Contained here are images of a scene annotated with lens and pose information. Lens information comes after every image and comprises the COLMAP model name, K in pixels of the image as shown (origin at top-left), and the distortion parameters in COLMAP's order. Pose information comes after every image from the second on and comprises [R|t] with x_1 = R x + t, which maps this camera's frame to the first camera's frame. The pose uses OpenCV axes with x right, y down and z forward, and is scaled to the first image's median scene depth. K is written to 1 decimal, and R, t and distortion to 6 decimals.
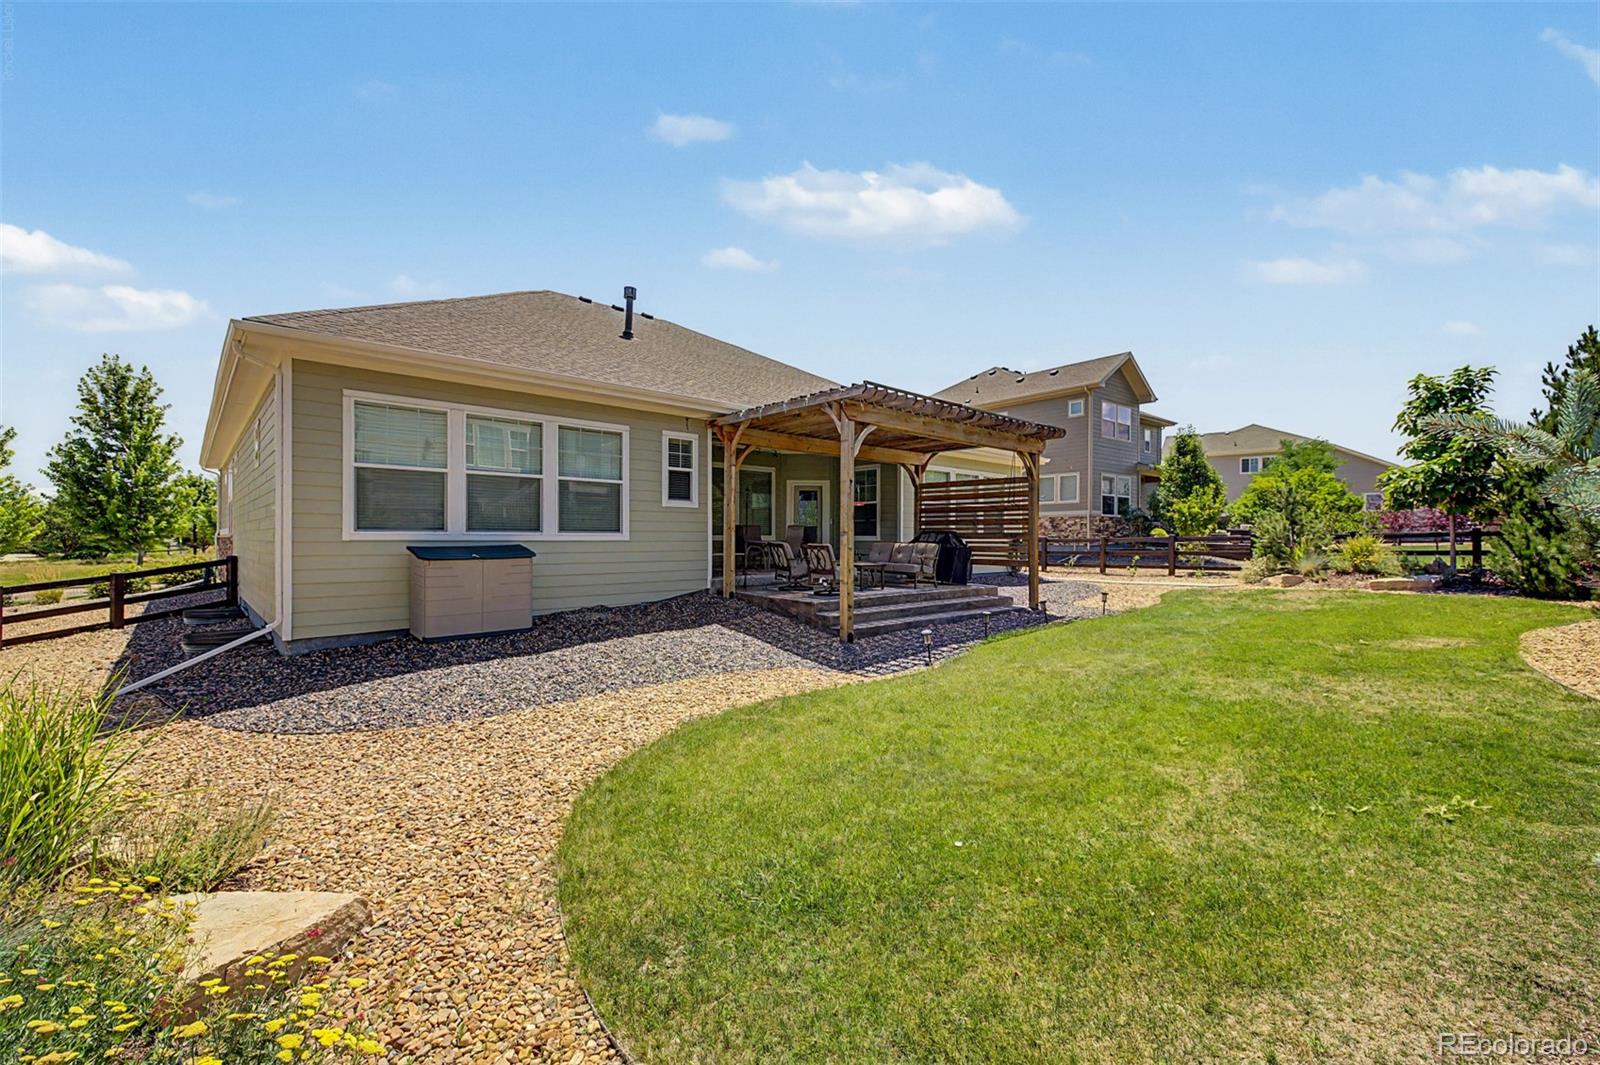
lens RADIAL K [[672.7, 0, 800.1], [0, 672.7, 535.3], [0, 0, 1]] dist [0.002786, 0.000141]
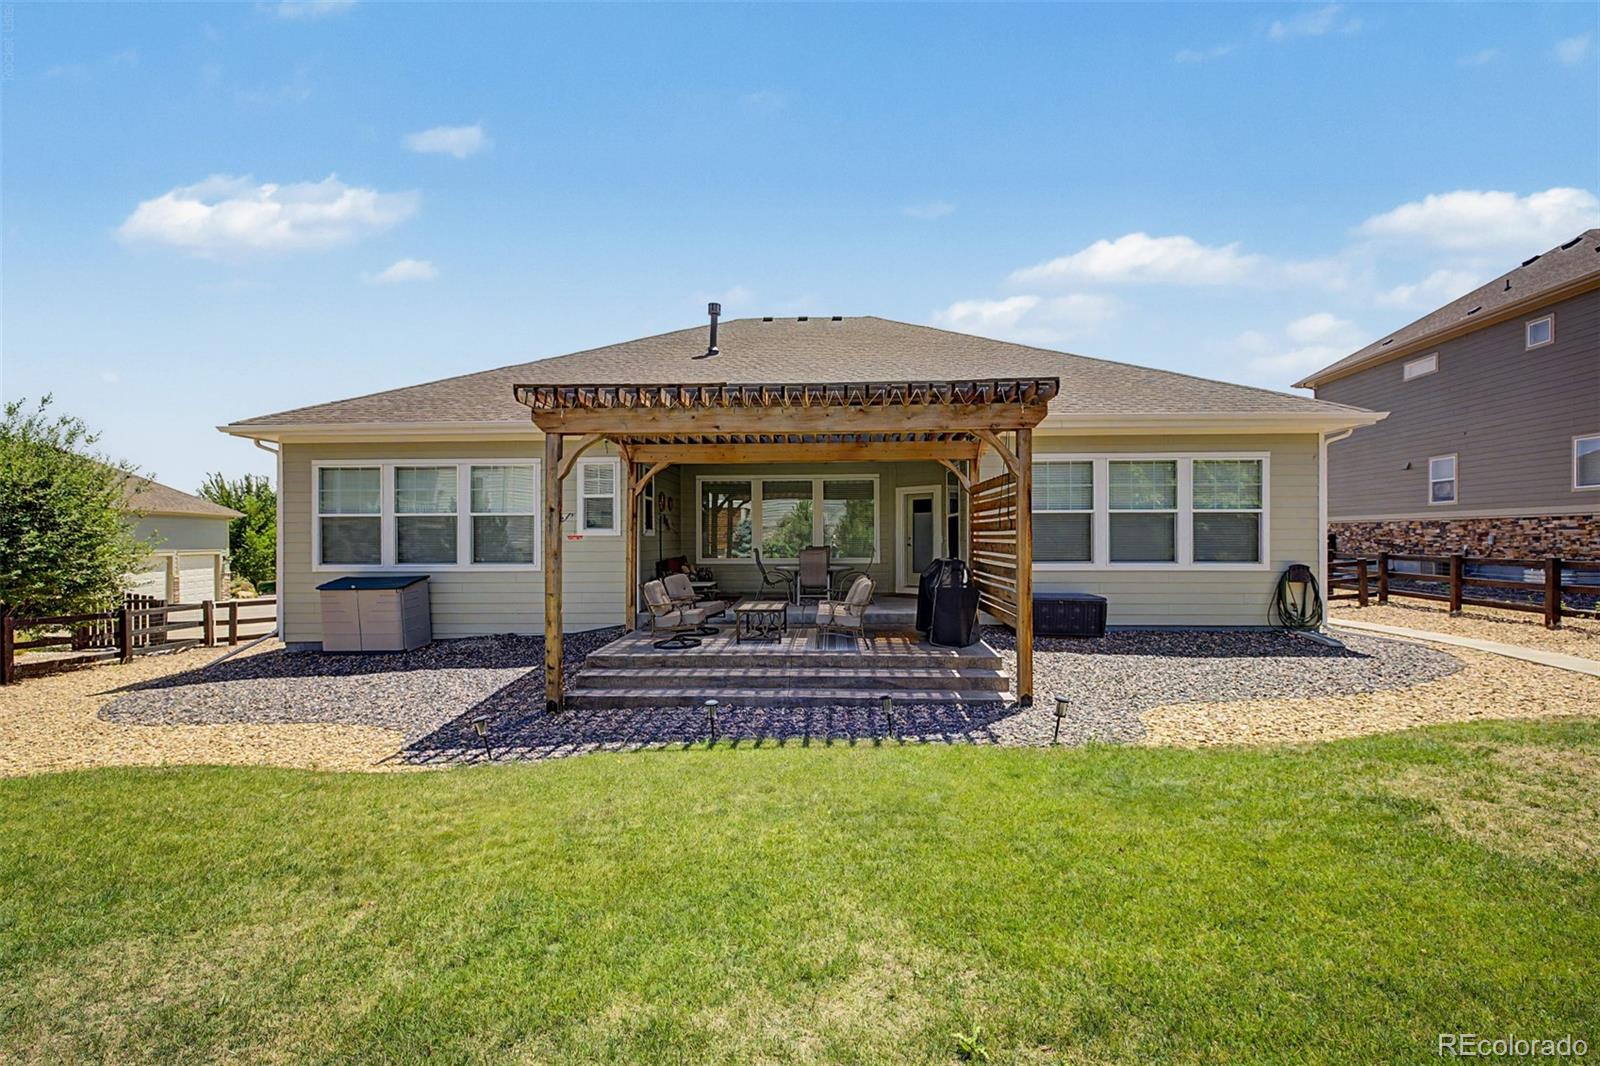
lens RADIAL K [[672.7, 0, 800.1], [0, 672.7, 535.8], [0, 0, 1]] dist [0.002786, 0.000141]
pose [[0.702806, -0.008485, -0.711331, 0.742705], [0.010018, 0.999948, -0.002029, -0.039851], [0.711311, -0.005700, 0.702854, 0.565861]]
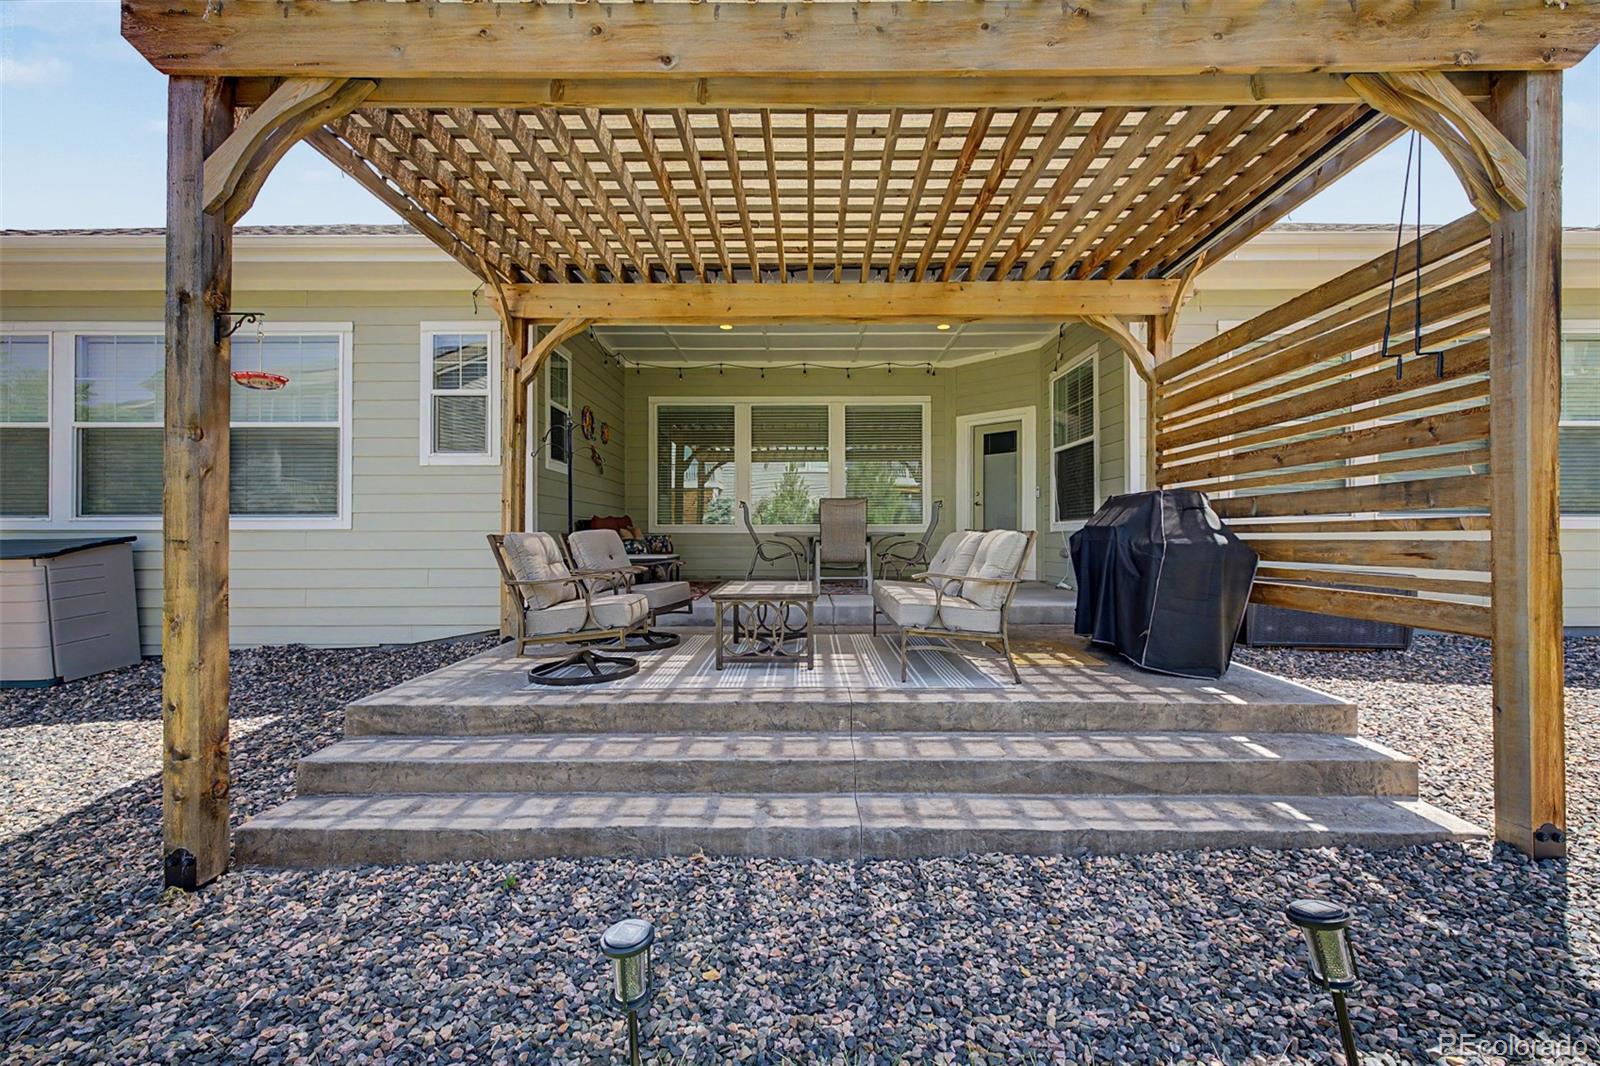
lens RADIAL K [[676.0, 0, 803.8], [0, 676.0, 525.6], [0, 0, 1]] dist [-0.003061, -0.000216]
pose [[0.734410, -0.017037, -0.678493, 0.392815], [0.006655, 0.999818, -0.017902, 0.016820], [0.678674, 0.008633, 0.734389, 0.848165]]
